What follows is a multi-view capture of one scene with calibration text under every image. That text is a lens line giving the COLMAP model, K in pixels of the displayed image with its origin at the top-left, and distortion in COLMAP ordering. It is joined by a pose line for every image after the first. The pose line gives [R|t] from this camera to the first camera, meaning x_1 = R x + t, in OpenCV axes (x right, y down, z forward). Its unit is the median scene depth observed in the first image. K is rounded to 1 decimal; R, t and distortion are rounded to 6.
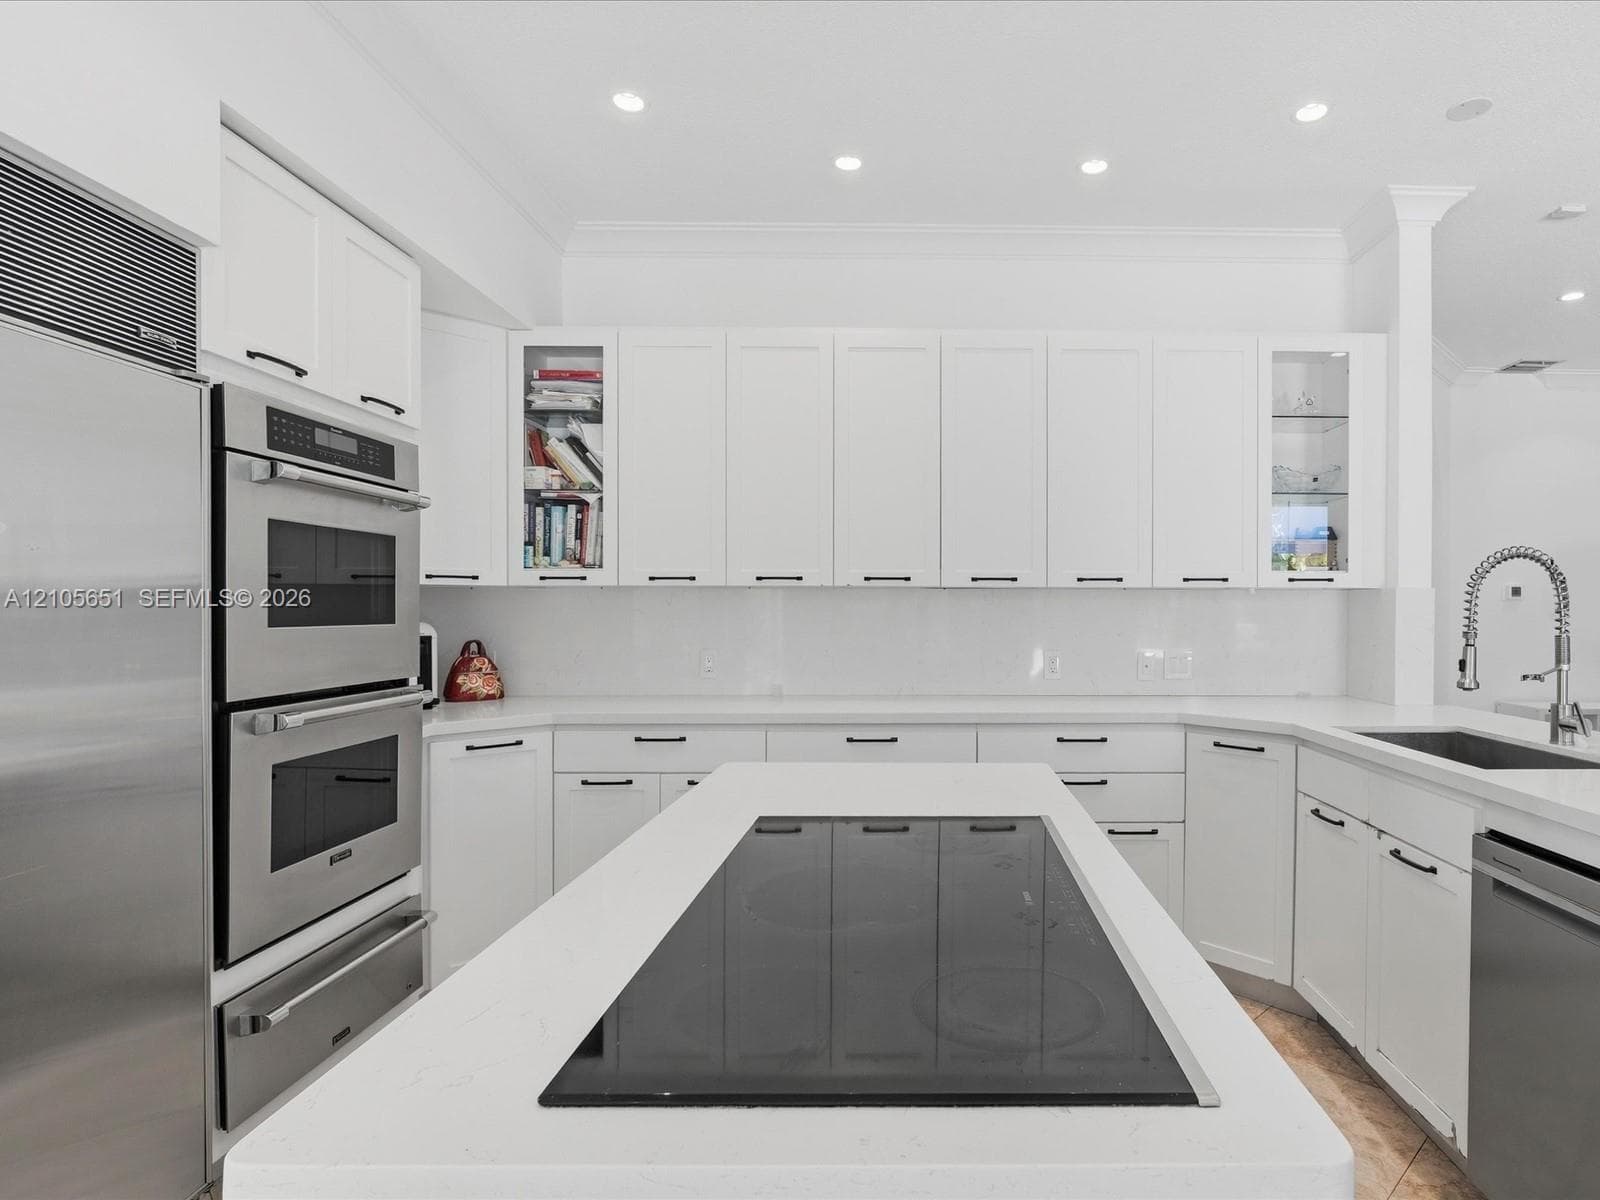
lens RADIAL K [[872.5, 0, 801.0], [0, 872.5, 610.0], [0, 0, 1]] dist [-0.015146, 0.001097]
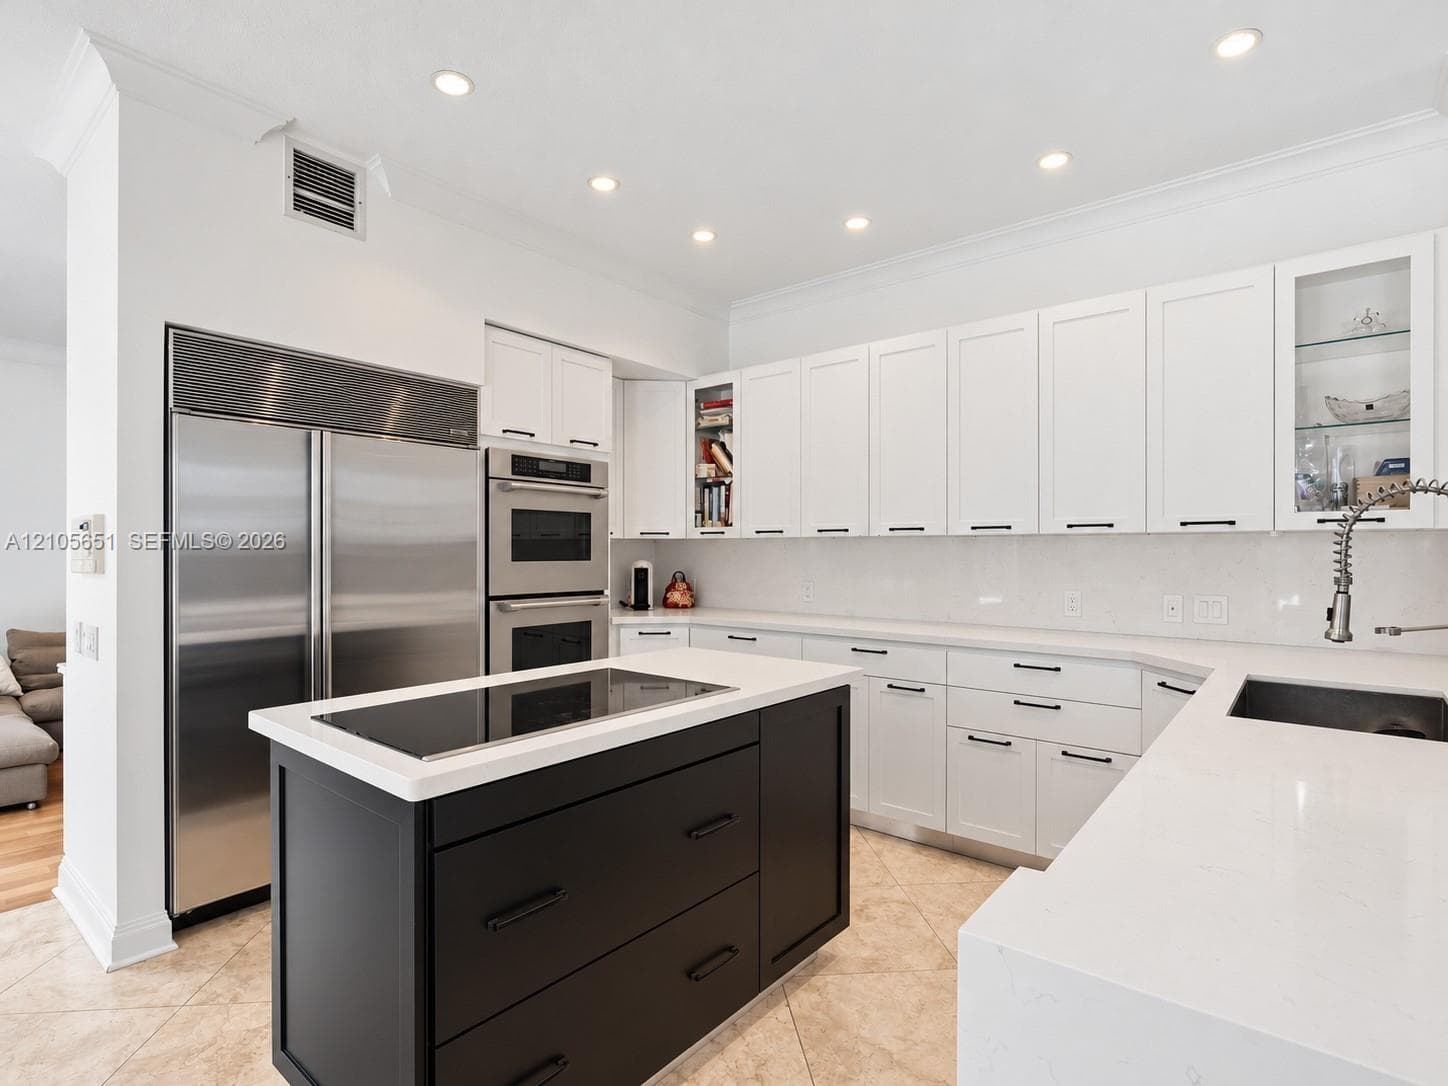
lens RADIAL K [[736.6, 0, 723.2], [0, 736.6, 543.3], [0, 0, 1]] dist [-0.027926, 0.000643]
pose [[0.753690, -0.007765, -0.657184, 0.641828], [-0.002236, 0.999894, -0.014379, 0.001150], [0.657226, 0.012306, 0.753593, 0.005955]]
